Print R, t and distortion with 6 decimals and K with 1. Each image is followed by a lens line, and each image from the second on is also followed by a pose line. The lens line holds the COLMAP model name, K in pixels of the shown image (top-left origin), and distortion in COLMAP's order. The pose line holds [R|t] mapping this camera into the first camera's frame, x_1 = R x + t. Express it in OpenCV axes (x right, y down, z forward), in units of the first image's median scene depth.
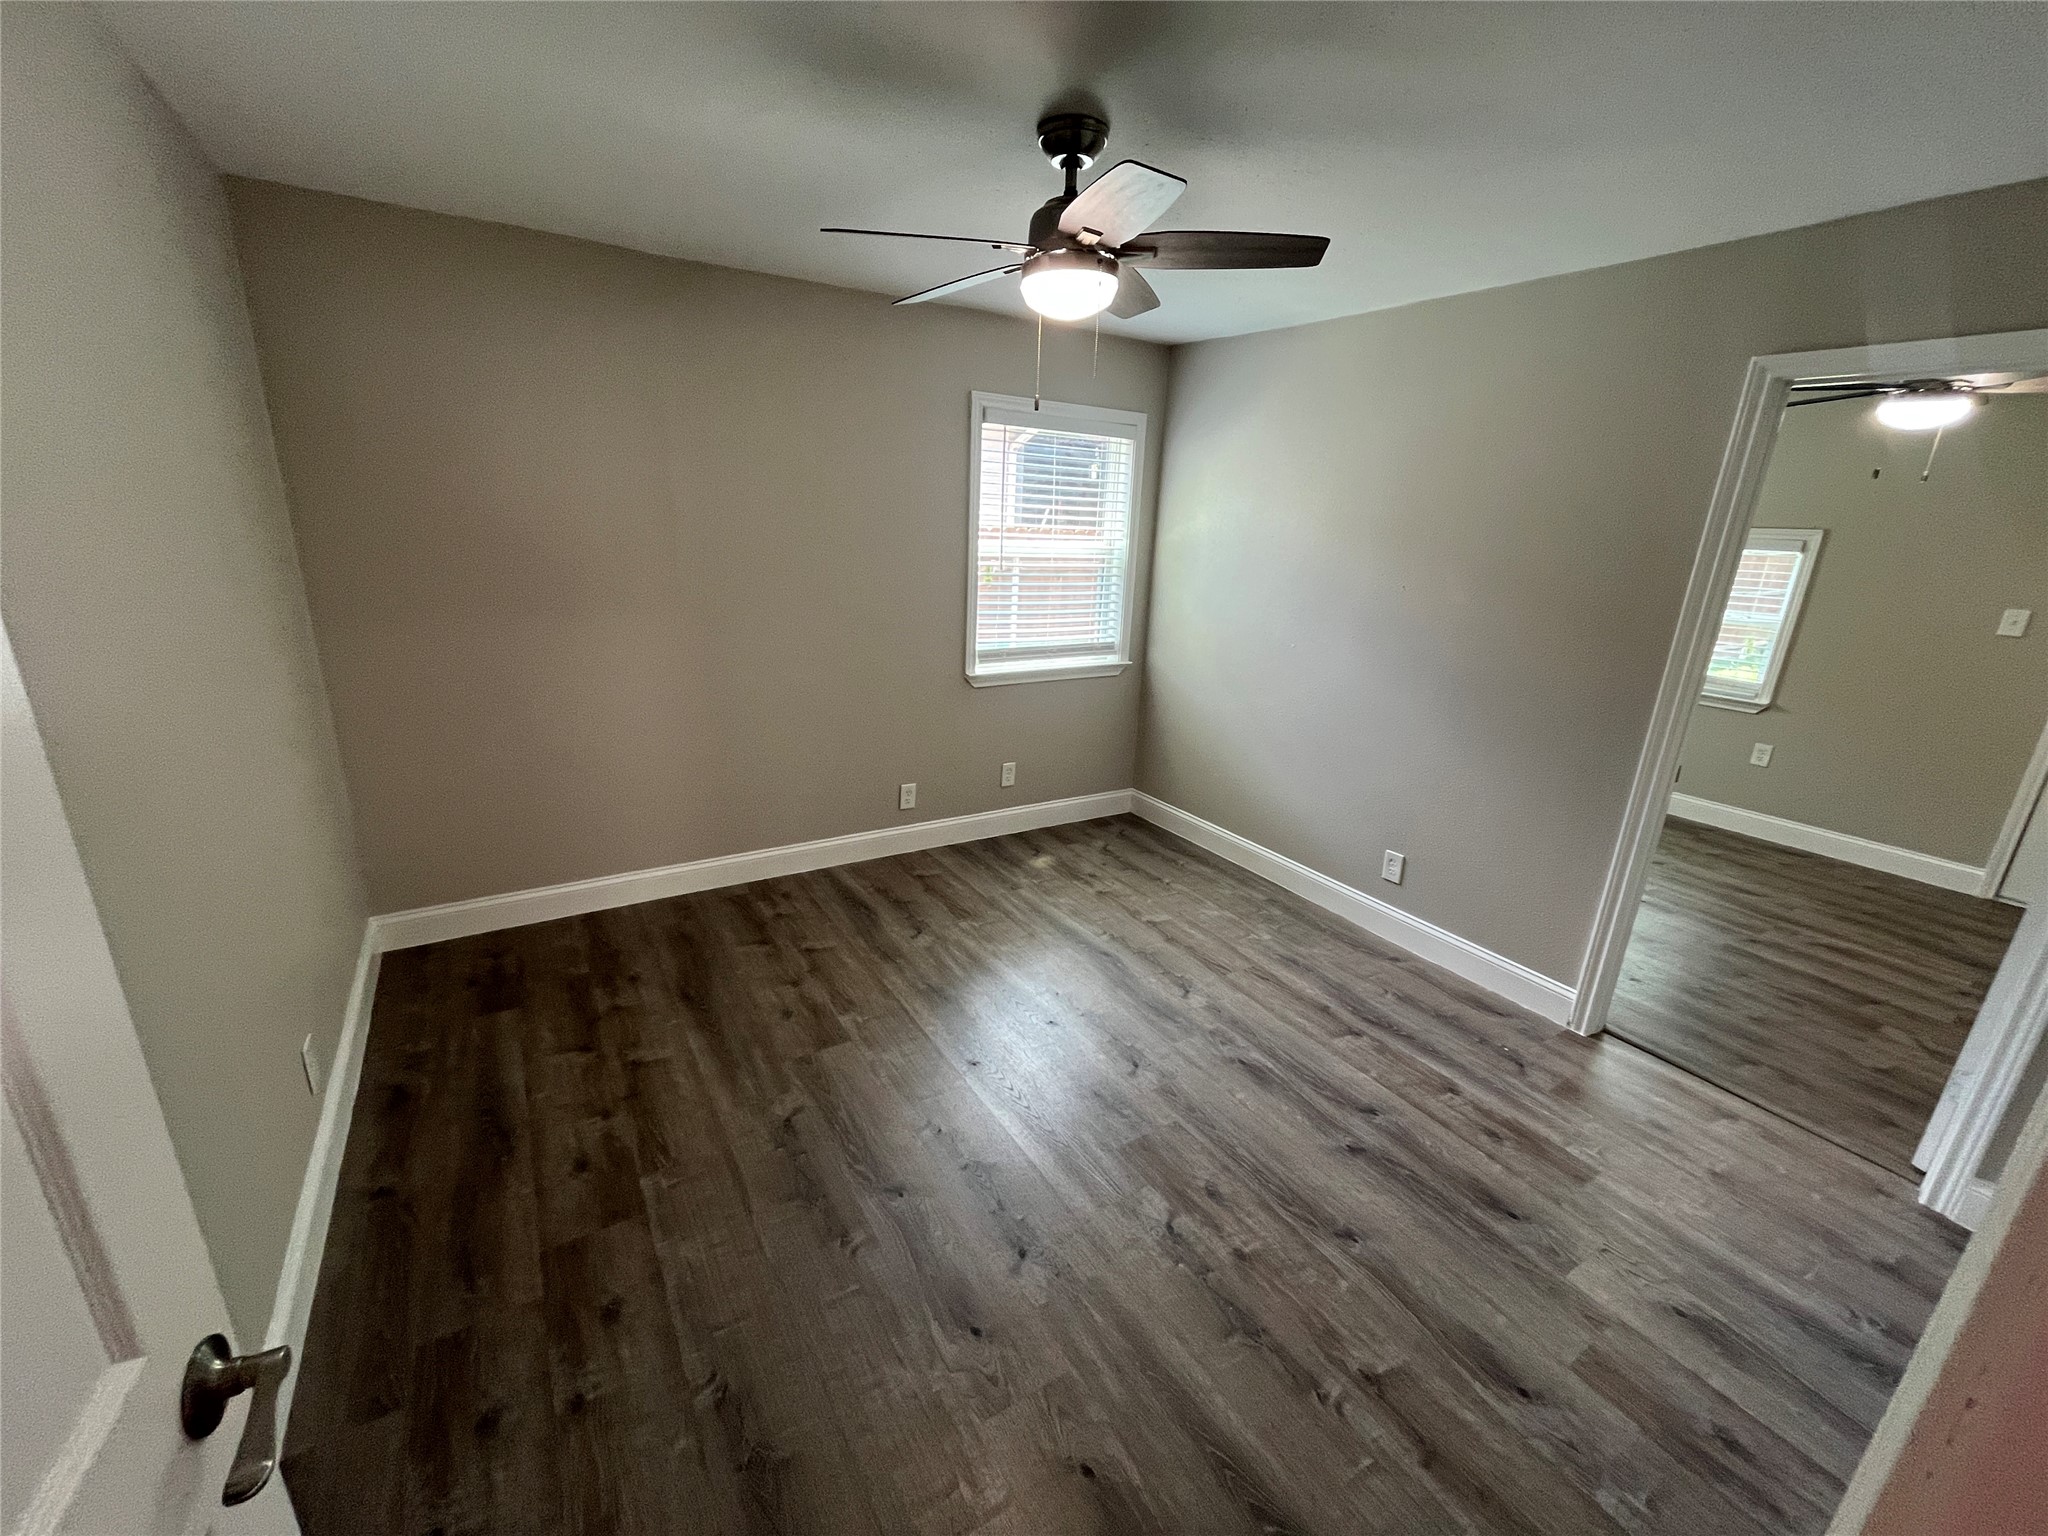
lens RADIAL K [[827.1, 0, 1021.9], [0, 827.1, 764.7], [0, 0, 1]] dist [-0.001255, -0.000320]
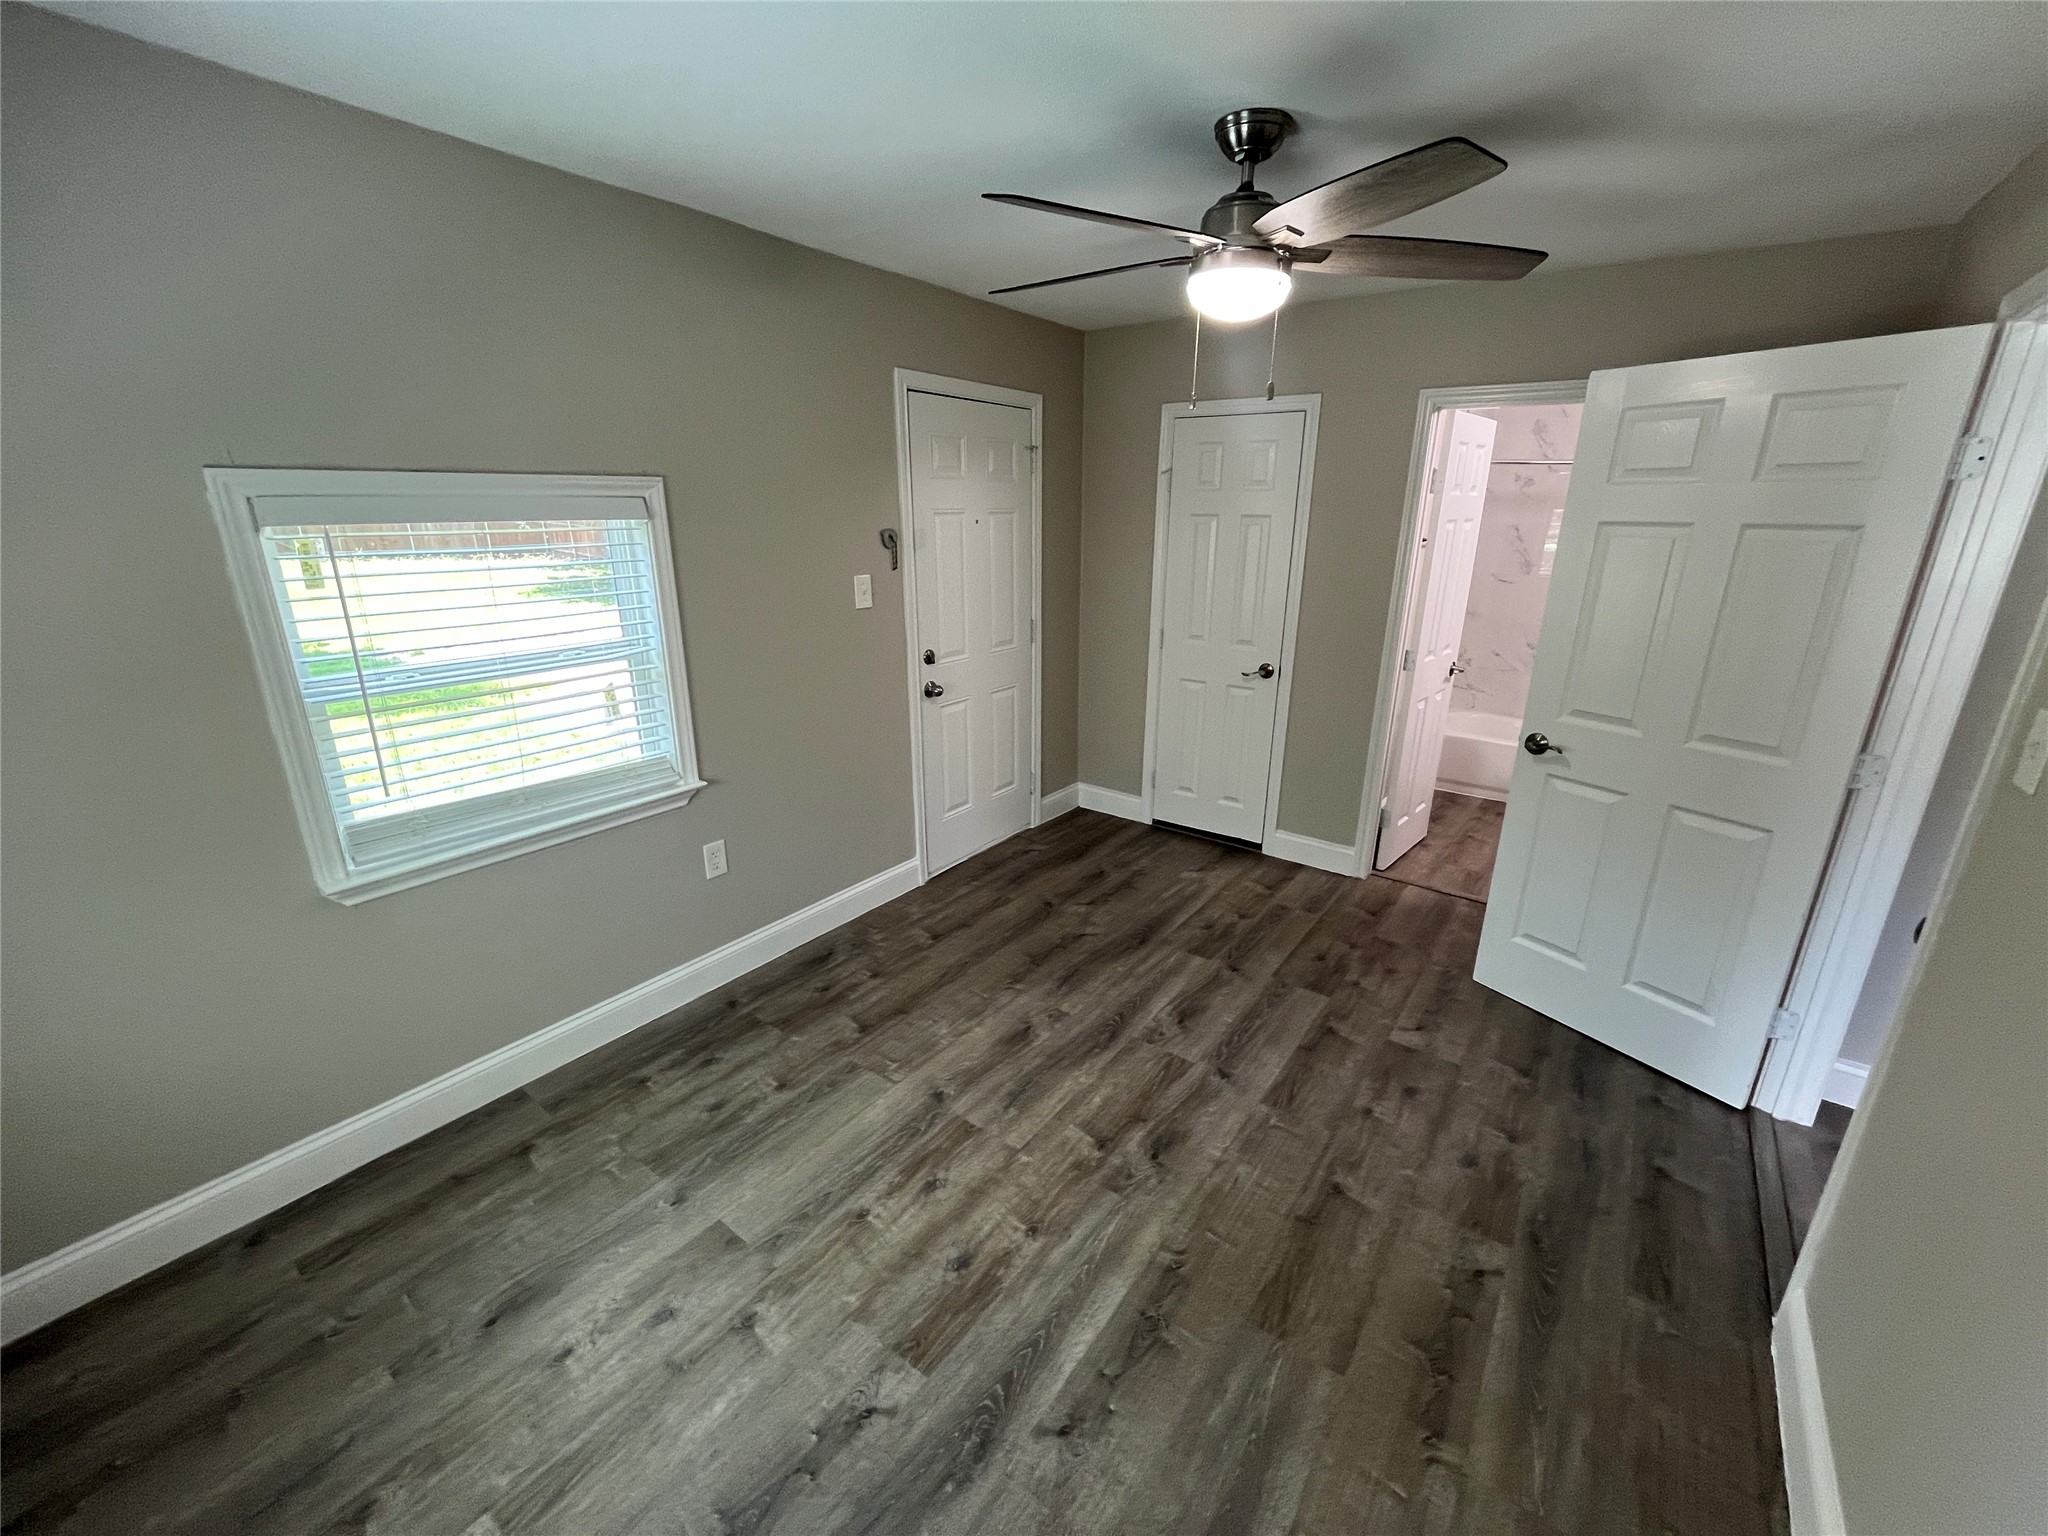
lens RADIAL K [[827.1, 0, 1014.8], [0, 827.1, 769.8], [0, 0, 1]] dist [-0.001255, -0.000320]
pose [[-0.356875, -0.327555, 0.874842, 0.558592], [0.254604, 0.866948, 0.428460, -0.481849], [-0.898786, 0.375645, -0.225995, 1.632243]]
